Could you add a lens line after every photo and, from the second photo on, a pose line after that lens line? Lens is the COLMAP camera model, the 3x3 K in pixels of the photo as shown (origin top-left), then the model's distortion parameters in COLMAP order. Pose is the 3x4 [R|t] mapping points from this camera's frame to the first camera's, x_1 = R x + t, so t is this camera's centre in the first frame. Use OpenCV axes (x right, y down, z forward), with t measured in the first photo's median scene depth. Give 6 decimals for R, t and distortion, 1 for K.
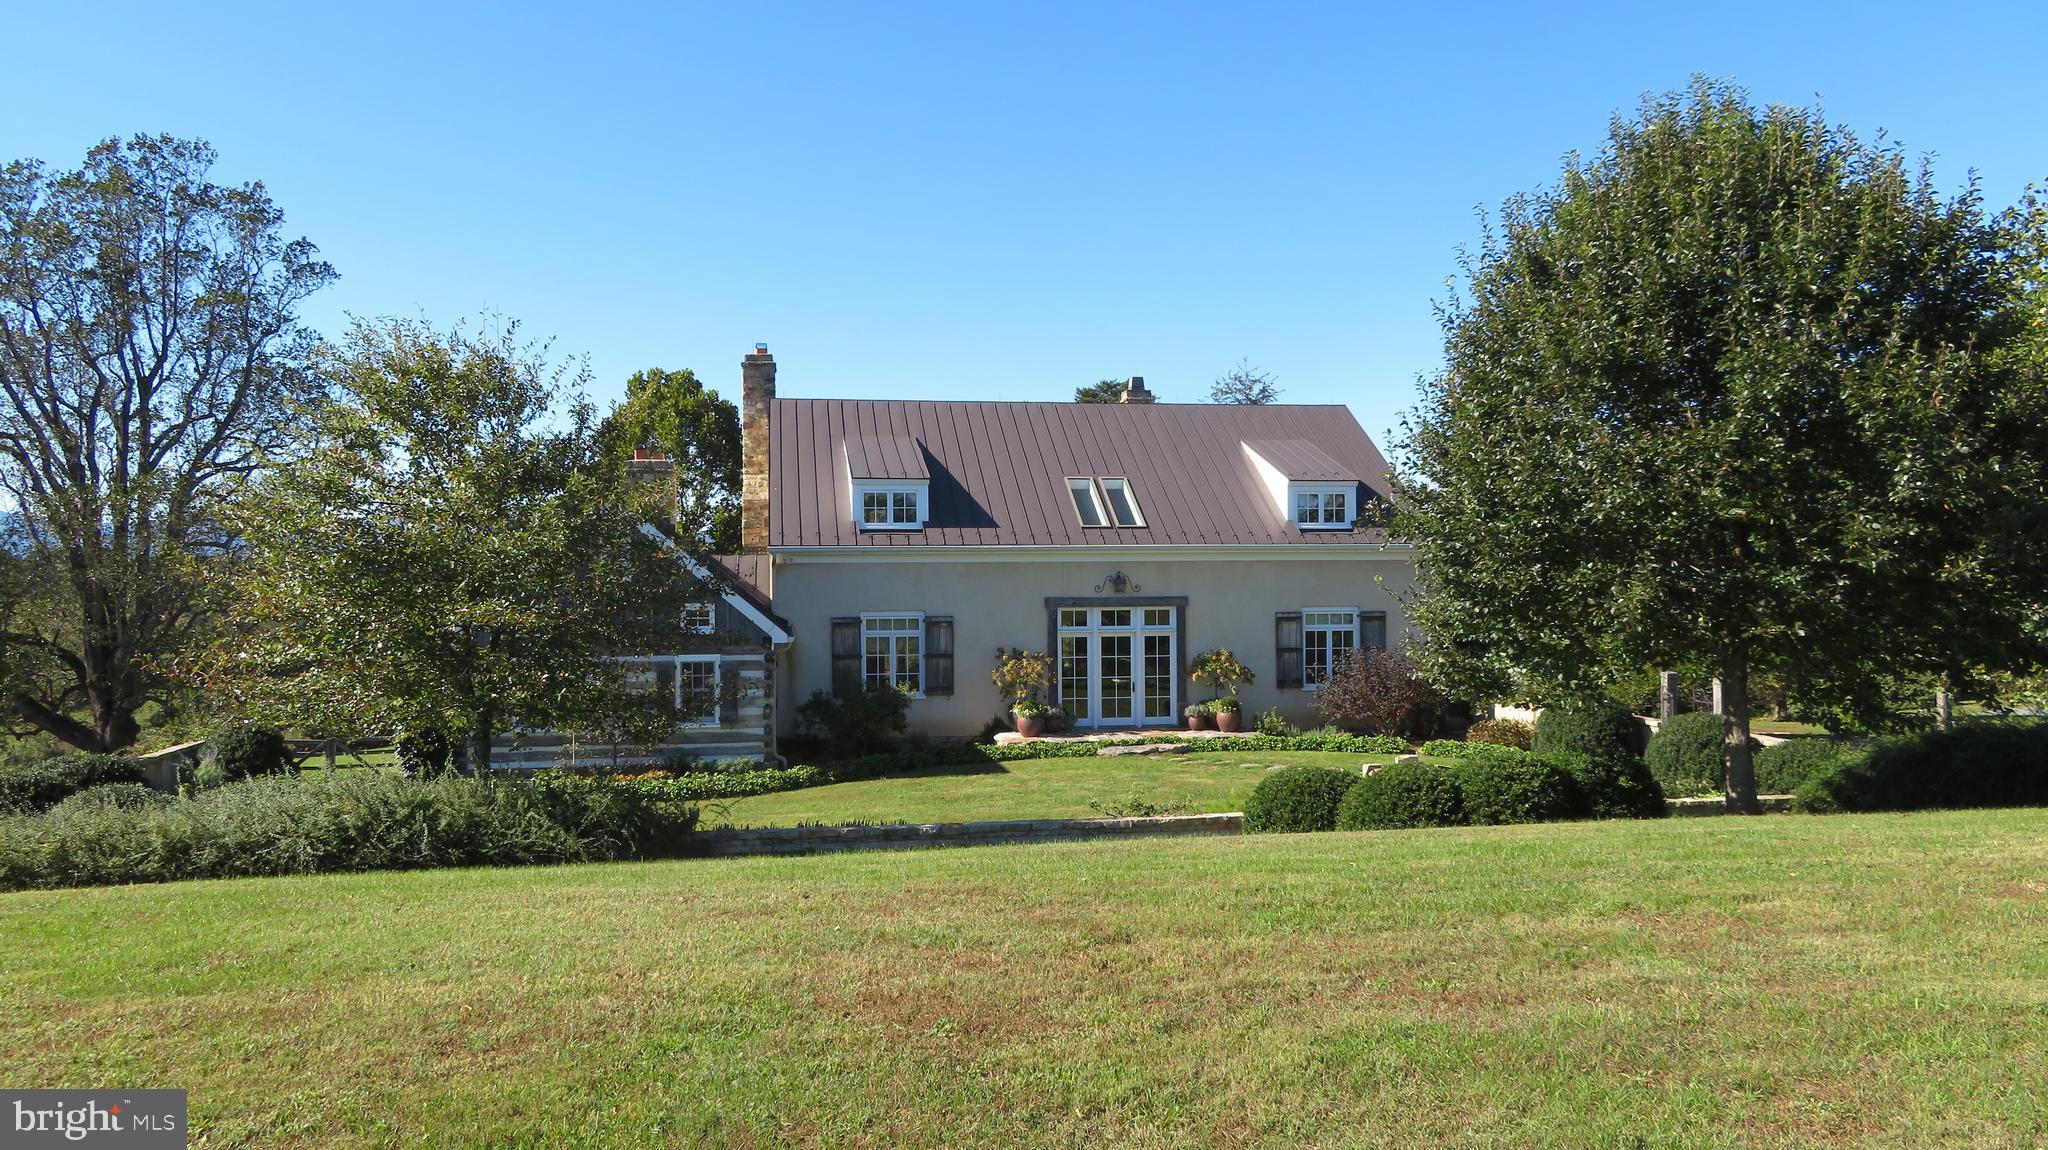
lens RADIAL K [[1493.0, 0, 1024.0], [0, 1493.0, 575.0], [0, 0, 1]] dist [-0.015585, 0.030717]
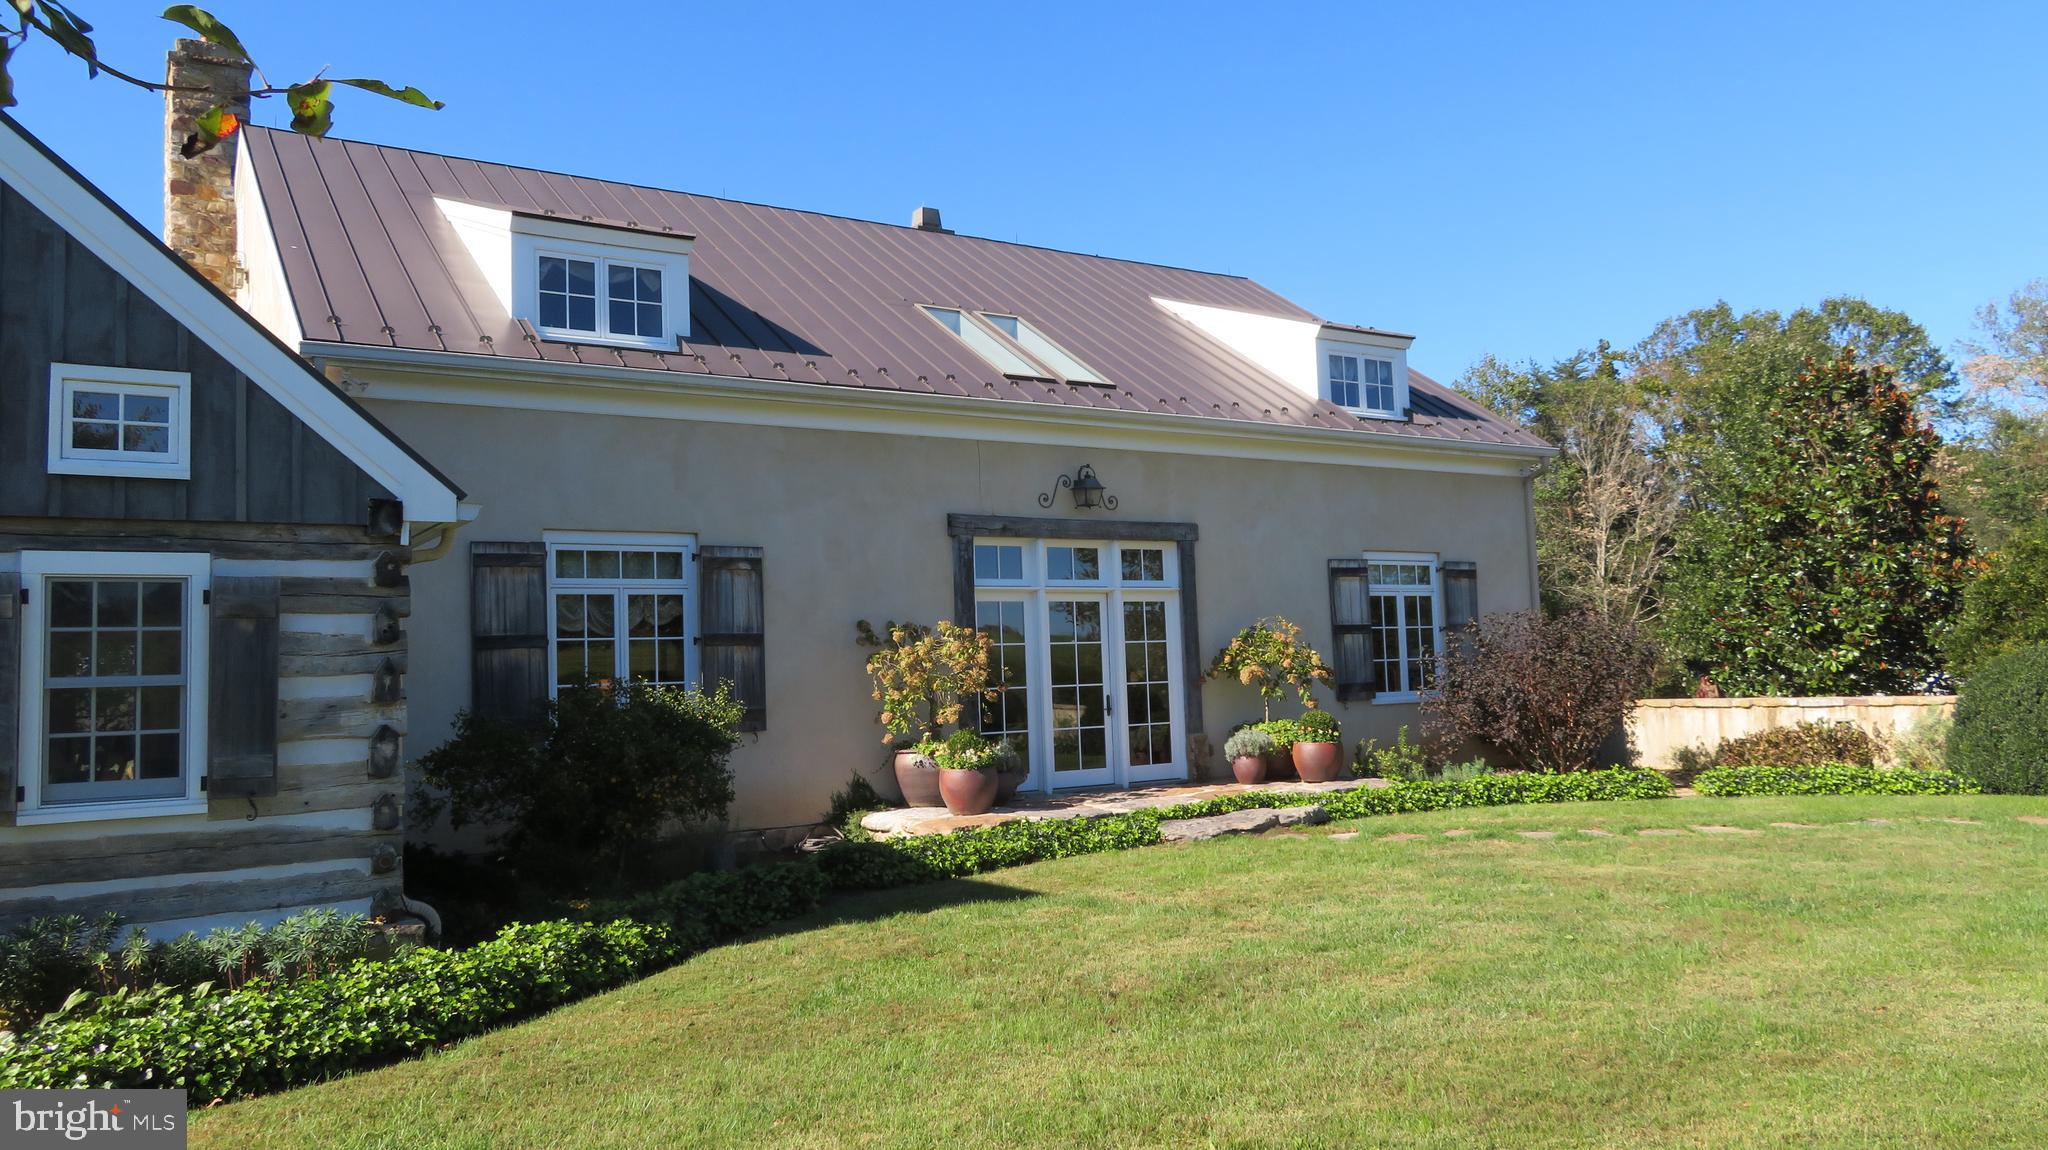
lens RADIAL K [[1474.7, 0, 1020.6], [0, 1474.7, 570.9], [0, 0, 1]] dist [-0.005647, 0.001498]
pose [[0.921063, 0.002501, 0.389406, -0.143957], [0.031051, 0.996324, -0.079844, 0.070441], [-0.388174, 0.085632, 0.917599, 0.576912]]
